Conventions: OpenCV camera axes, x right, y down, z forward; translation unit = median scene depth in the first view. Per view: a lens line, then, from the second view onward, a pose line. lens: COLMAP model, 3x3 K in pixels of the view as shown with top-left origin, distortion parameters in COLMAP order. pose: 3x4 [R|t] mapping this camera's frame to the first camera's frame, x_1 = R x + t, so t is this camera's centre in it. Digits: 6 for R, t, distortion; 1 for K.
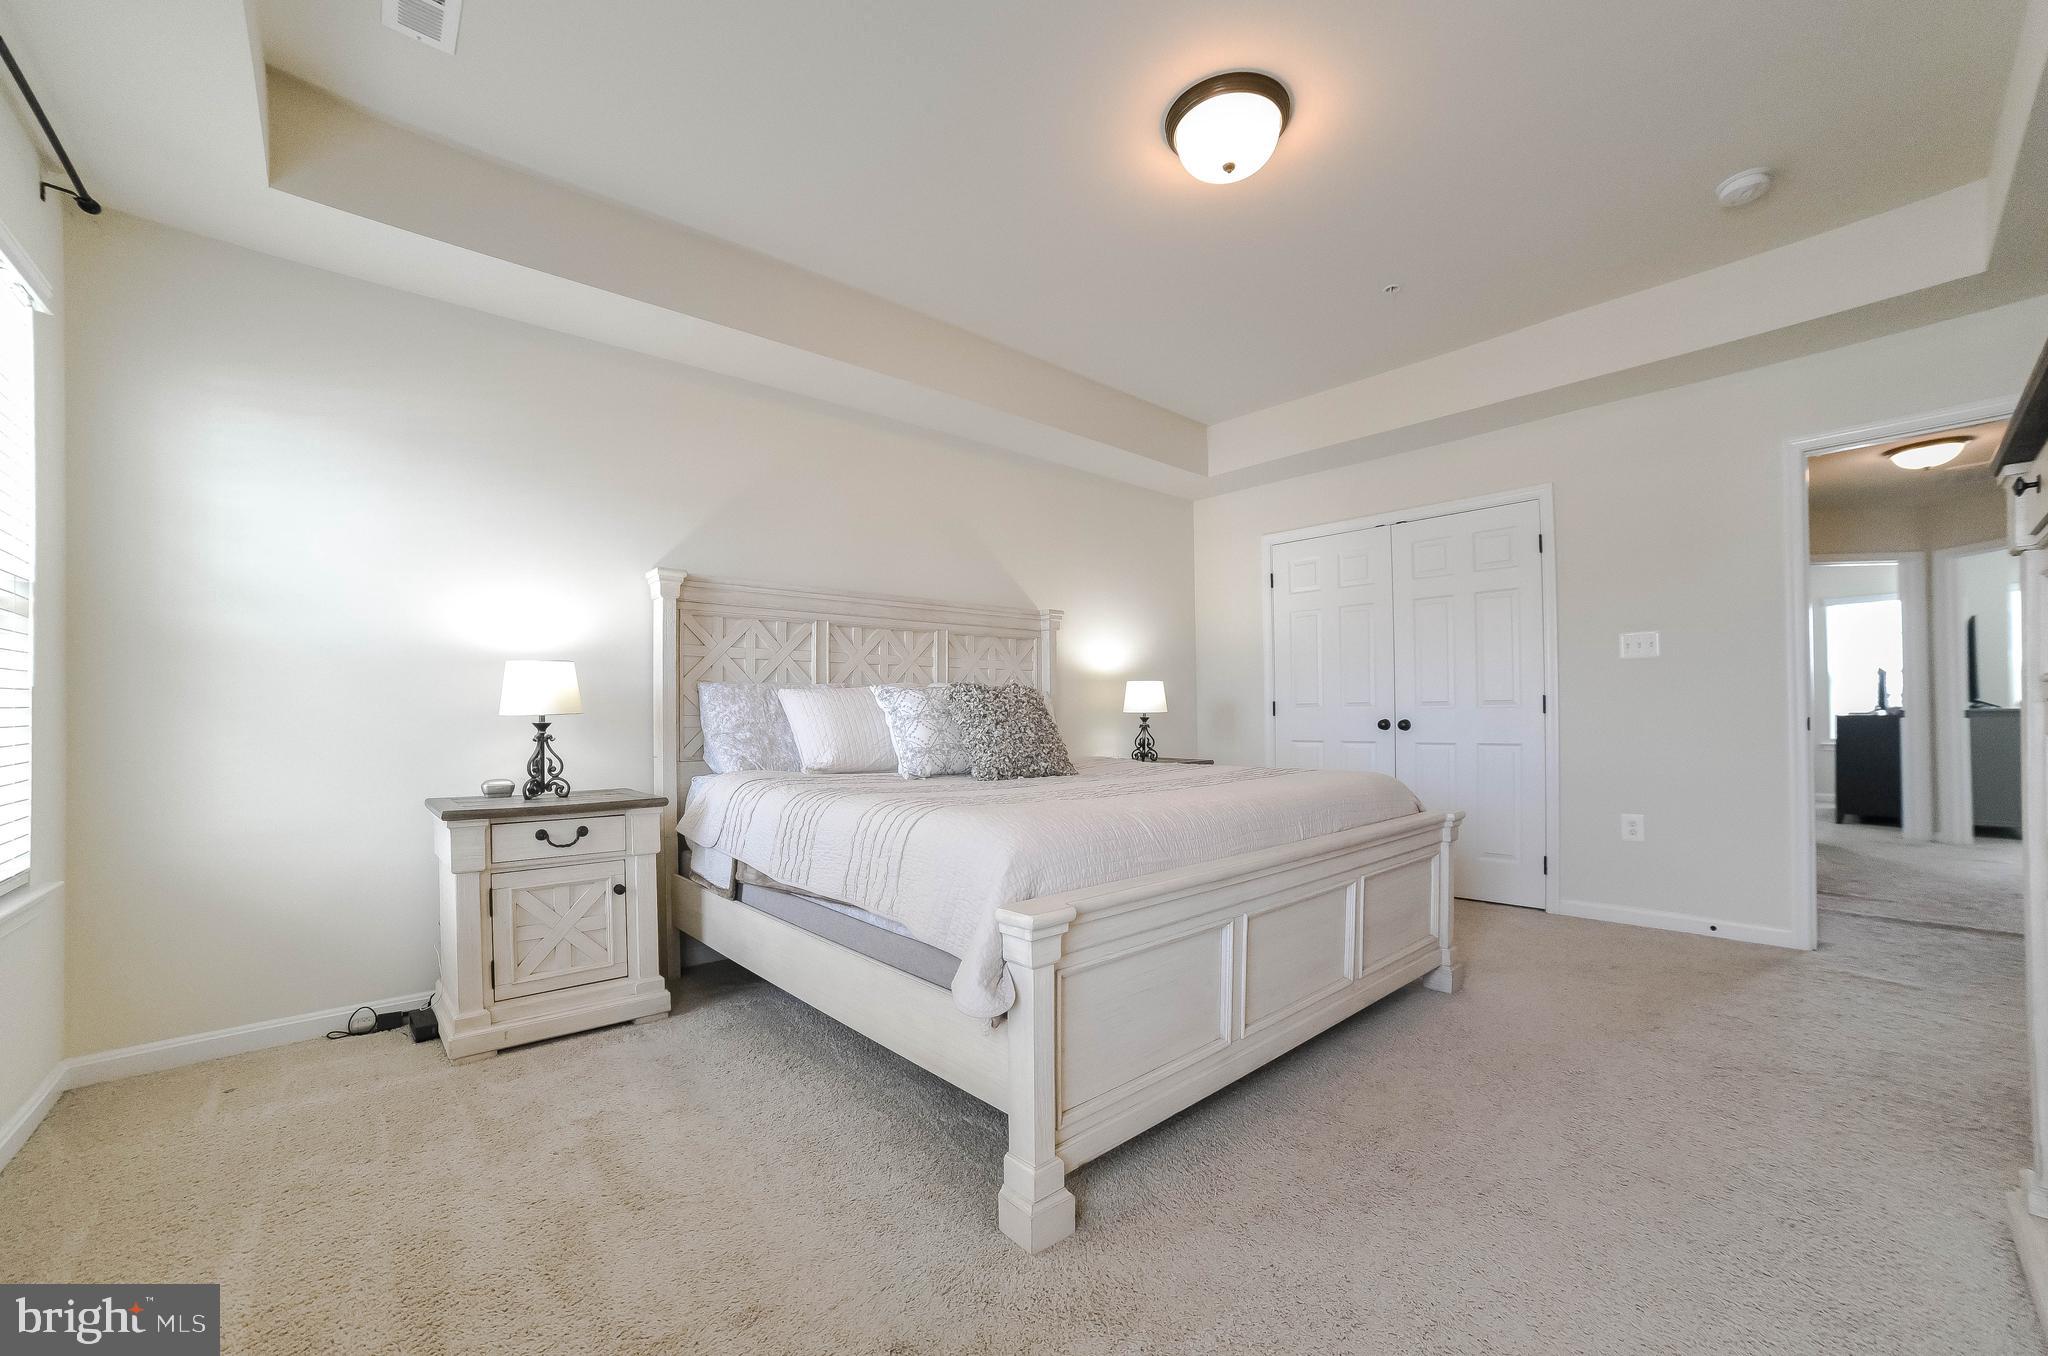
lens RADIAL K [[830.7, 0, 1019.7], [0, 830.7, 695.9], [0, 0, 1]] dist [-0.036656, 0.000032]
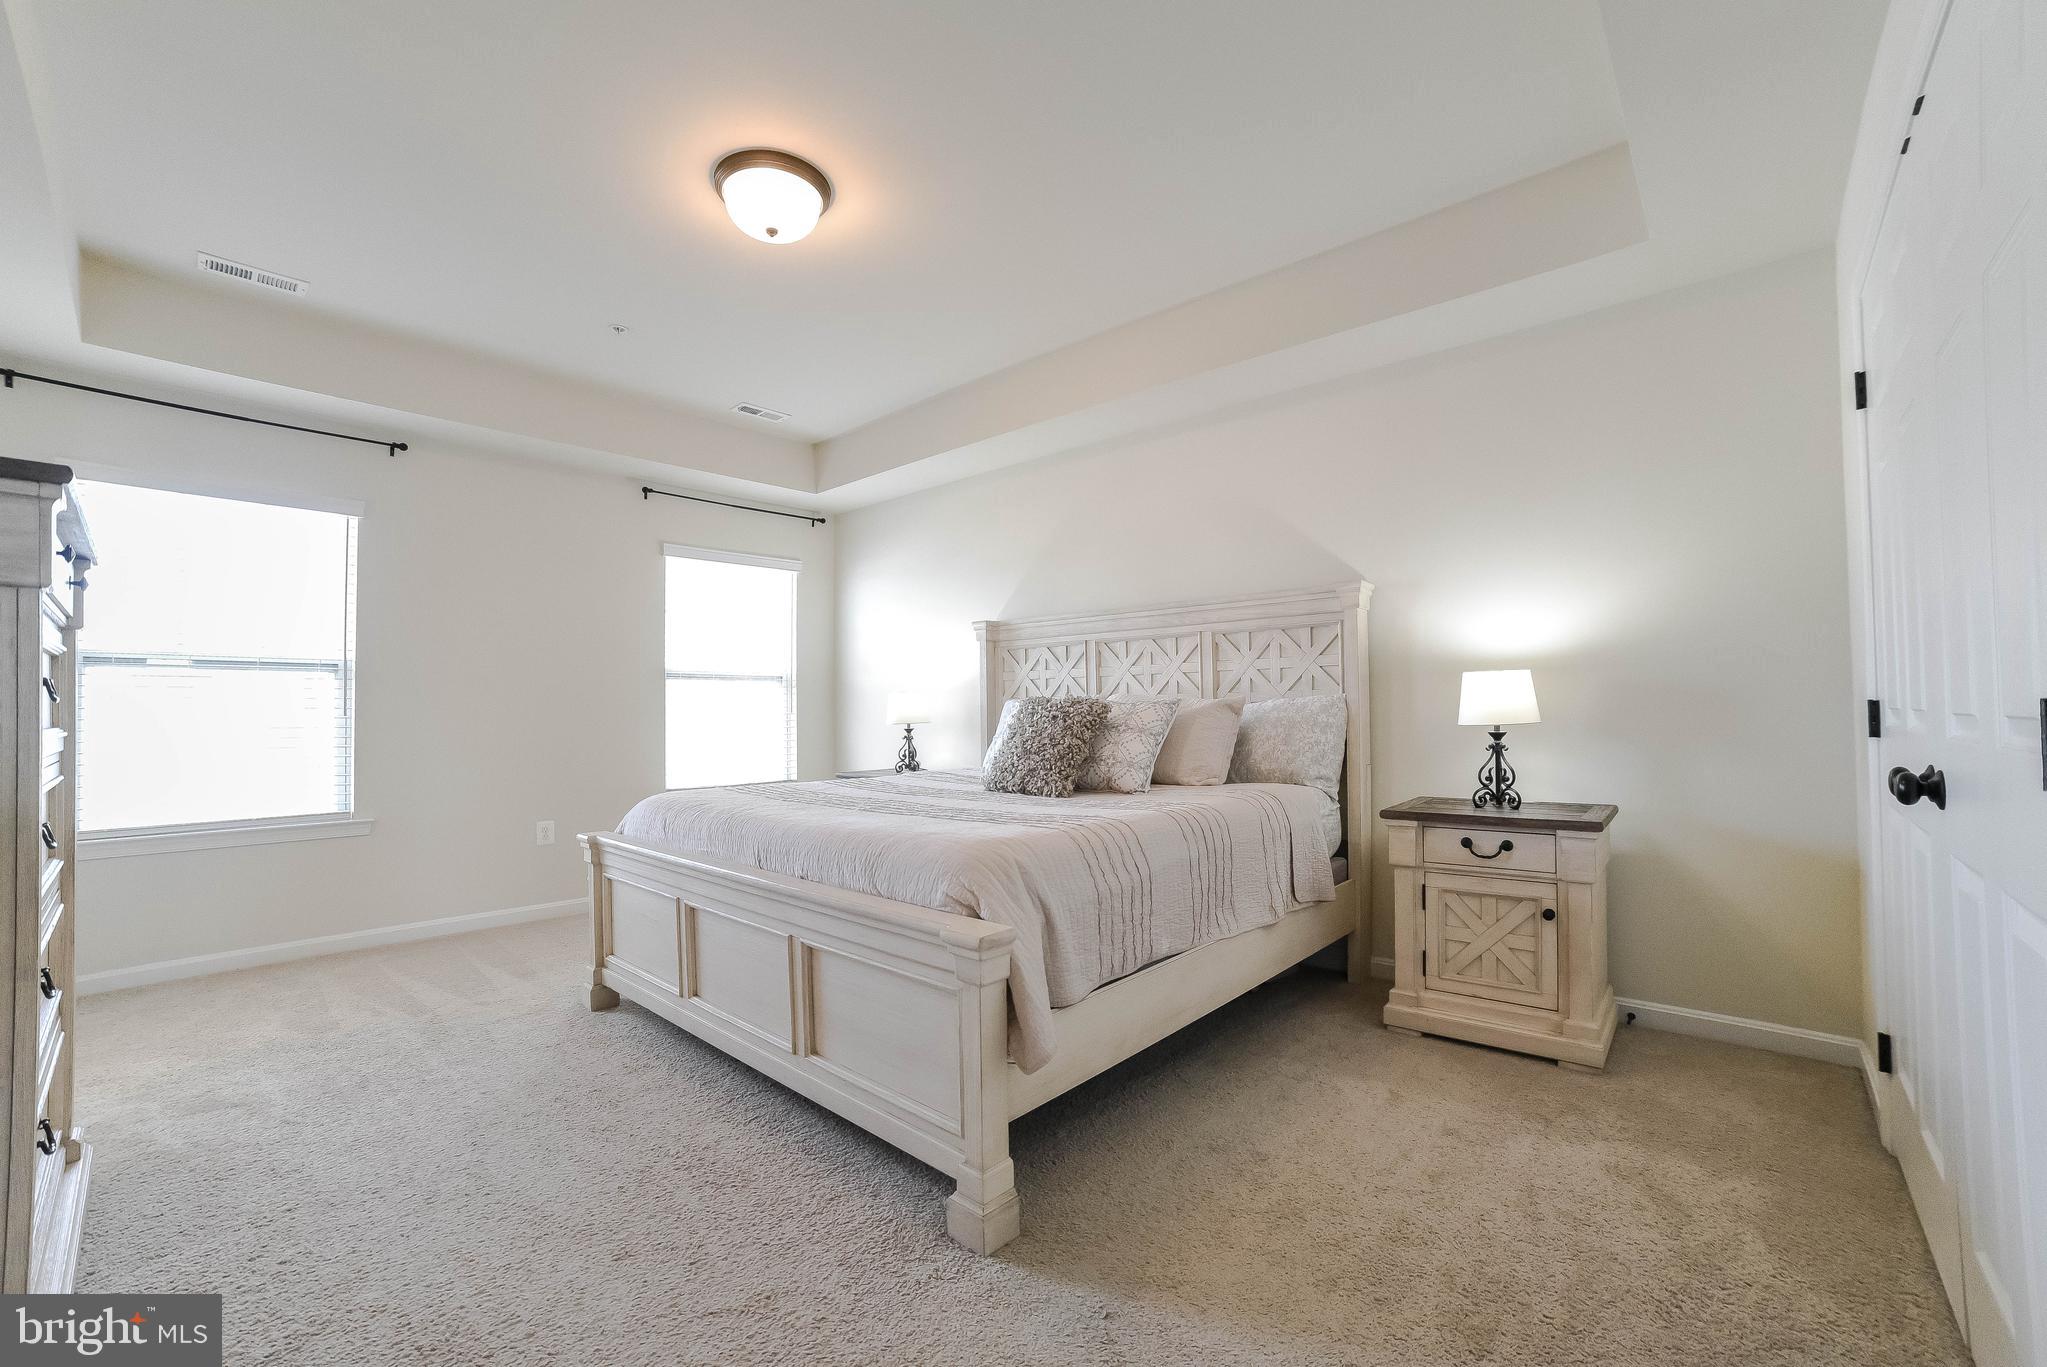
lens RADIAL K [[848.7, 0, 1030.1], [0, 848.7, 698.8], [0, 0, 1]] dist [-0.094237, 0.038030]
pose [[0.119199, -0.024890, -0.992558, 0.726753], [0.017738, 0.999580, -0.022936, 0.010370], [0.992712, -0.014872, 0.119590, 0.646151]]
